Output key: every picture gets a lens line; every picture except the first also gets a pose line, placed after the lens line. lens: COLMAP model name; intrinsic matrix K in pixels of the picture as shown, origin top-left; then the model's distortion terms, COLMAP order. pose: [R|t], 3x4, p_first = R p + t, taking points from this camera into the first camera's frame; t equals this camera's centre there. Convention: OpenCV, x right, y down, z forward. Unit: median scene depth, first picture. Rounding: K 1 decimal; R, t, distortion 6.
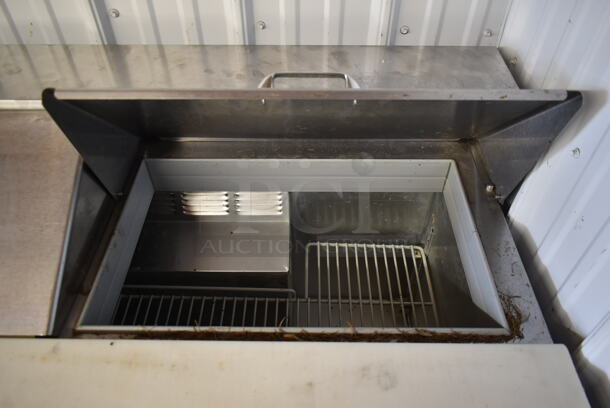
lens RADIAL K [[559.2, 0, 305.0], [0, 559.2, 204.0], [0, 0, 1]] dist [-0.080995, -0.000668]
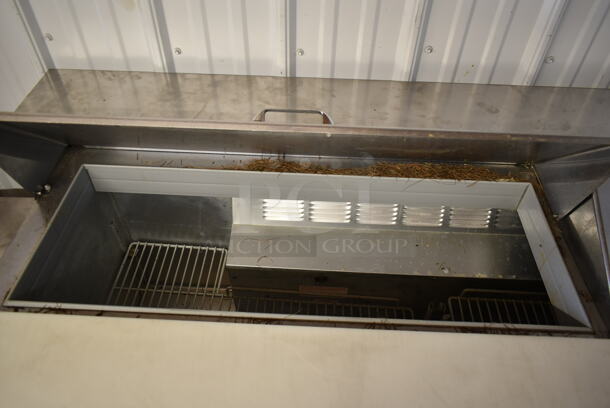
lens RADIAL K [[468.4, 0, 305.0], [0, 468.4, 204.0], [0, 0, 1]] dist [-0.009219, 0.004837]
pose [[0.999330, 0.035381, -0.009339, -0.130276], [-0.035514, 0.999264, -0.014478, -0.001428], [0.008820, 0.014800, 0.999852, -0.002774]]
